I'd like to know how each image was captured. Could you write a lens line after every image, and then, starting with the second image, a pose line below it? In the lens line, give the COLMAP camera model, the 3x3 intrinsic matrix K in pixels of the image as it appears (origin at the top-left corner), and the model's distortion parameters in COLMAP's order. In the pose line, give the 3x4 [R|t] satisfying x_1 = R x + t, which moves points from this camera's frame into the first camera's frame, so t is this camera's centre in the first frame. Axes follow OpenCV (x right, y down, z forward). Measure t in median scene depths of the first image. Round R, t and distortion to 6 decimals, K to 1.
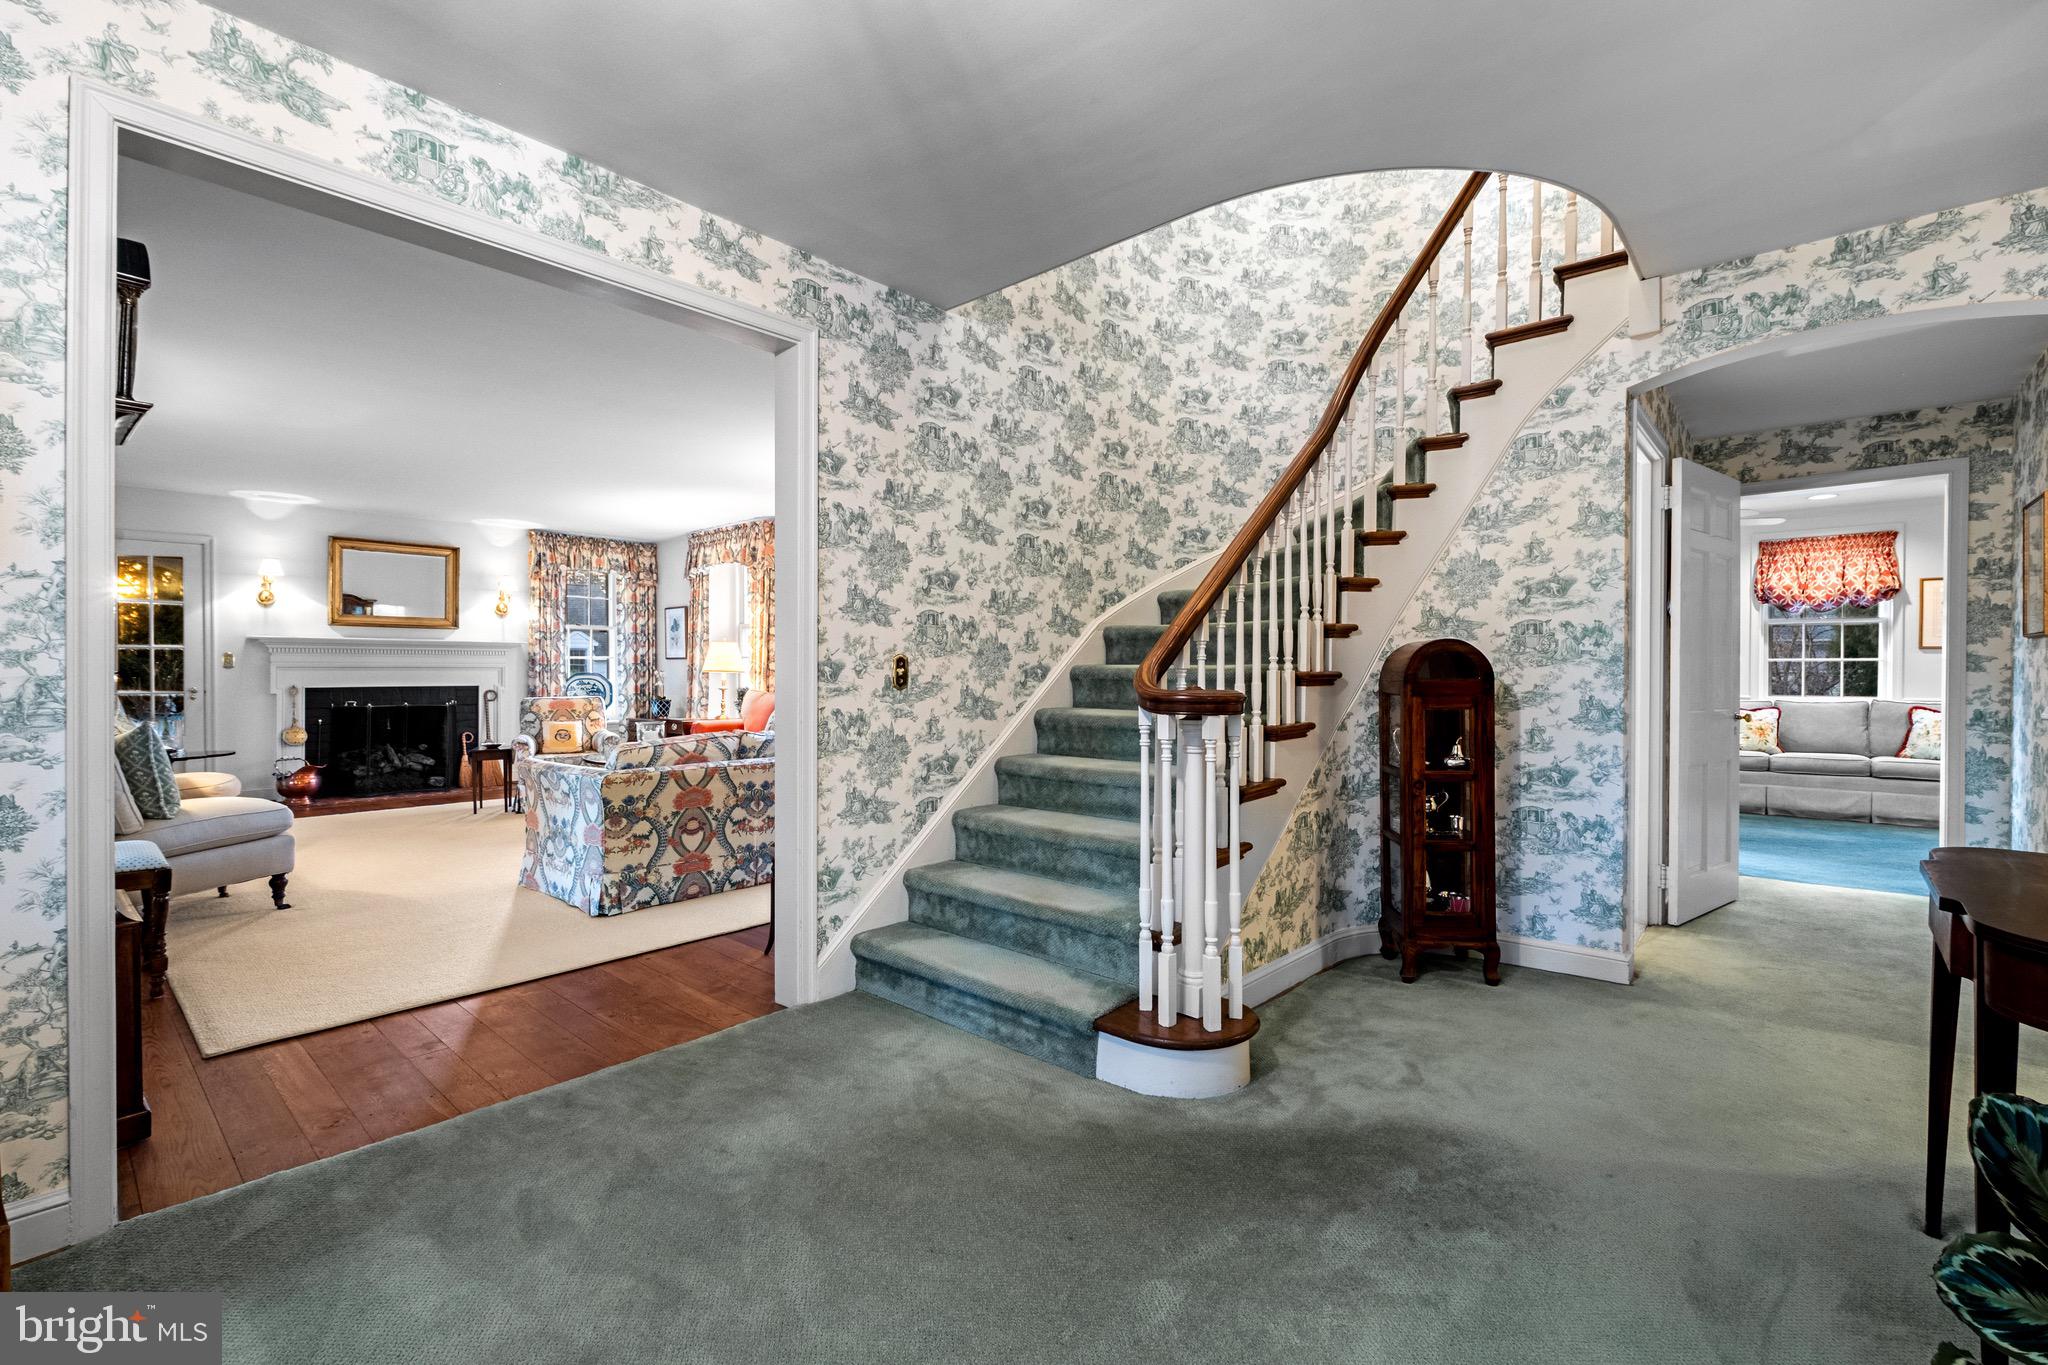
lens RADIAL K [[884.9, 0, 1029.3], [0, 884.9, 704.7], [0, 0, 1]] dist [-0.021970, -0.000280]
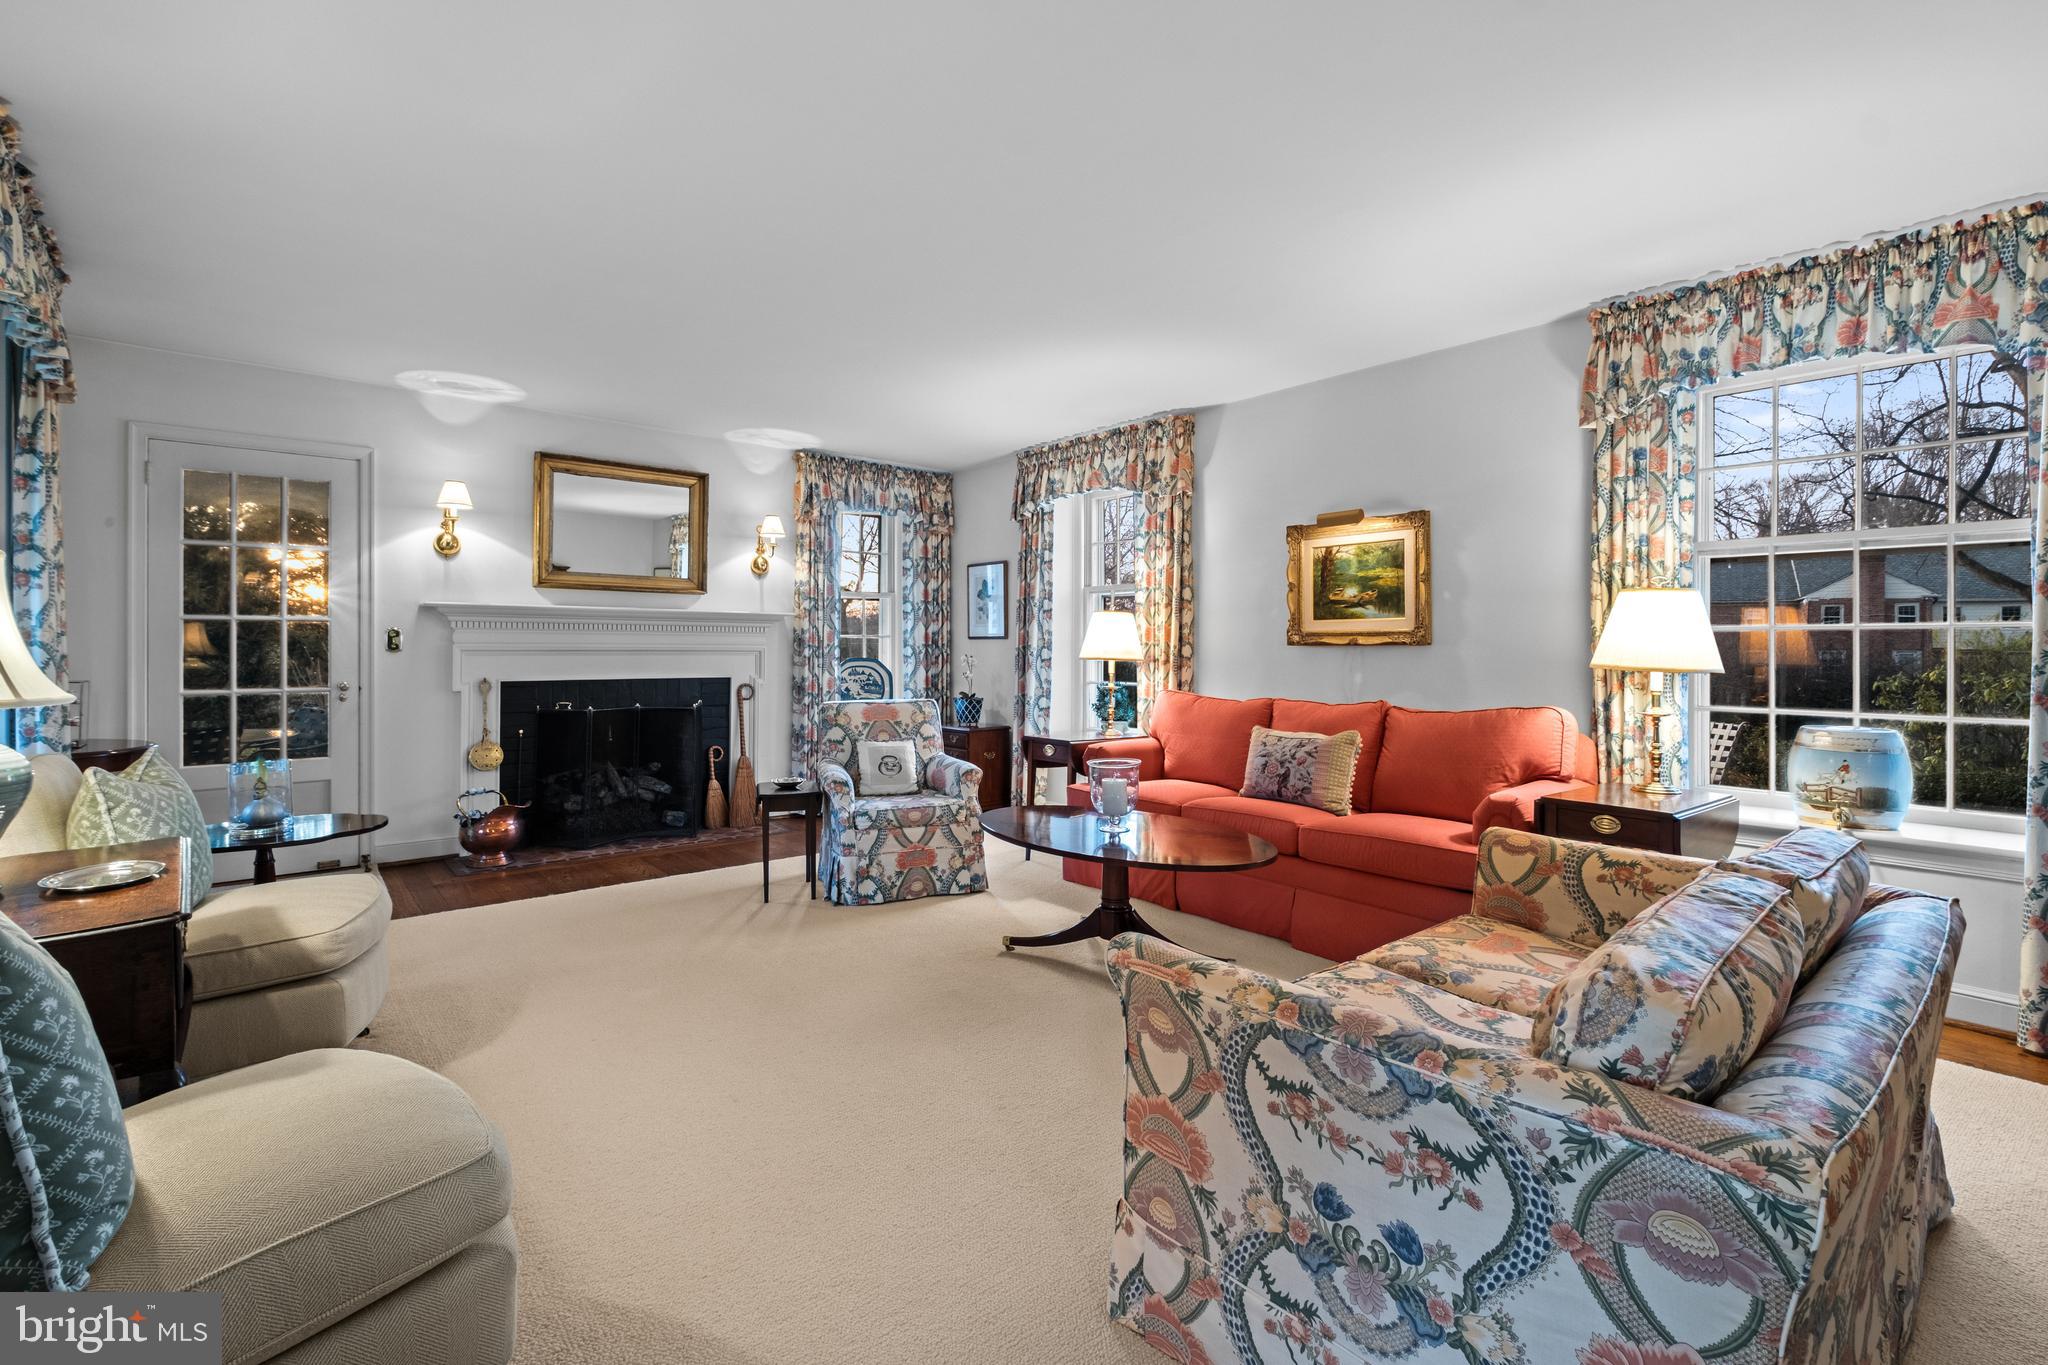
lens RADIAL K [[934.1, 0, 1024.0], [0, 934.1, 682.5], [0, 0, 1]] dist [0.001018, -0.000149]
pose [[0.985645, 0.009395, -0.168572, -0.289324], [-0.009837, 0.999950, -0.001786, -0.019213], [0.168546, 0.003419, 0.985688, 0.332436]]
